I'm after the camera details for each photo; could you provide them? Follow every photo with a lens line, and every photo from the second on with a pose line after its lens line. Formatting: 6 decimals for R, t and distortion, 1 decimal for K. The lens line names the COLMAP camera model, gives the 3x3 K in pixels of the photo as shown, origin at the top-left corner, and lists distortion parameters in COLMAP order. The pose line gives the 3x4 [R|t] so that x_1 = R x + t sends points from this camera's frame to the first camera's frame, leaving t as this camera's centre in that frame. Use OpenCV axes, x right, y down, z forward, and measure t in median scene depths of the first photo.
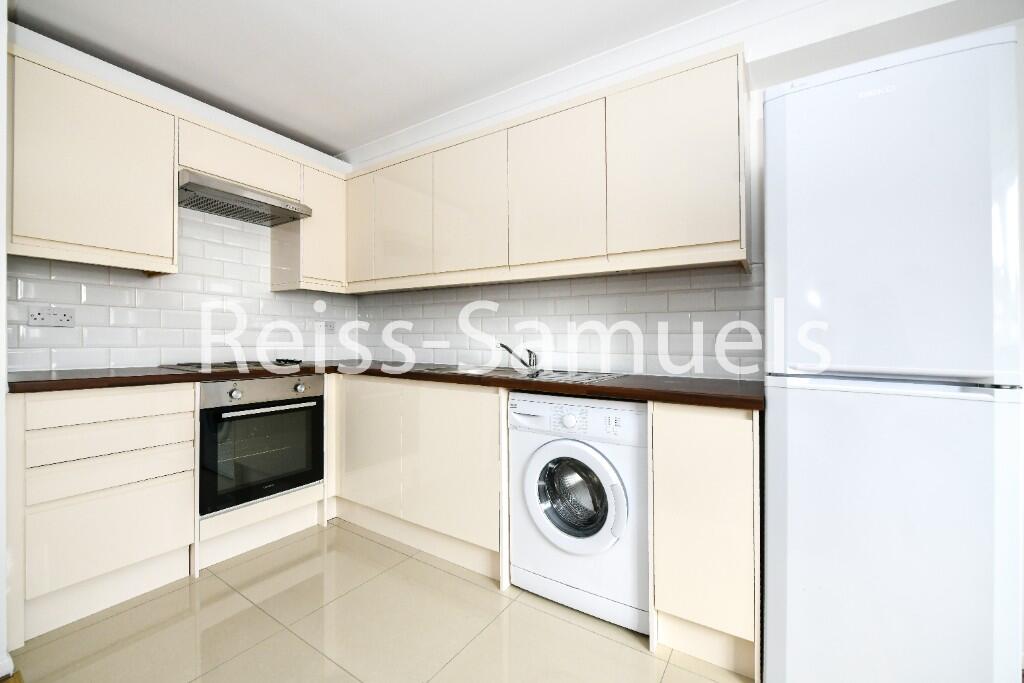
lens RADIAL K [[406.0, 0, 512.4], [0, 406.0, 342.6], [0, 0, 1]] dist [-0.003285, -0.000148]
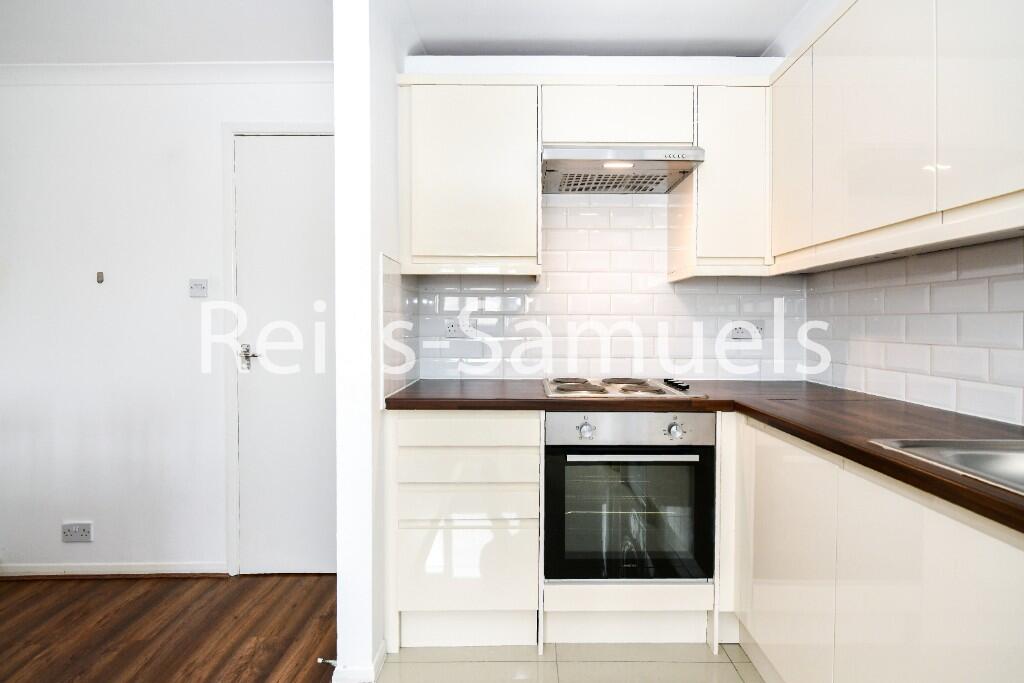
lens RADIAL K [[558.5, 0, 513.8], [0, 558.5, 336.5], [0, 0, 1]] dist [-0.034186, -0.000253]
pose [[0.538165, 0.003468, -0.842832, 0.106119], [-0.002067, 0.999994, 0.002795, -0.048507], [0.842837, 0.000238, 0.538169, 0.360407]]
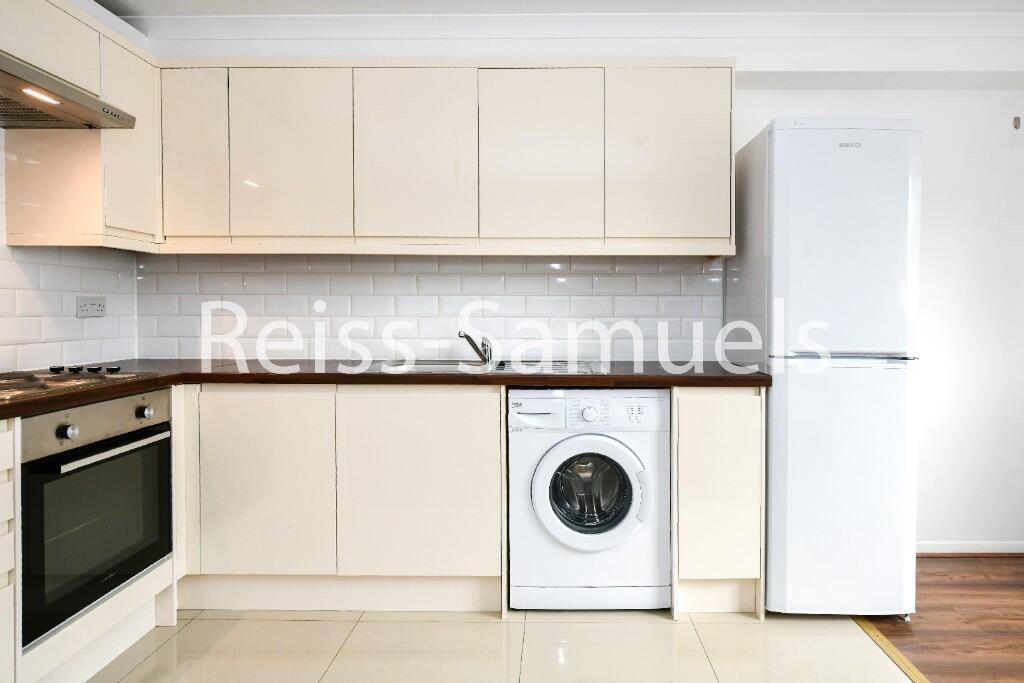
lens RADIAL K [[582.4, 0, 542.6], [0, 582.4, 331.9], [0, 0, 1]] dist [-0.003497, 0.003212]
pose [[0.853720, -0.029937, 0.519871, -0.551973], [0.010189, 0.999115, 0.040801, -0.047492], [-0.520633, -0.029536, 0.853270, -0.081692]]
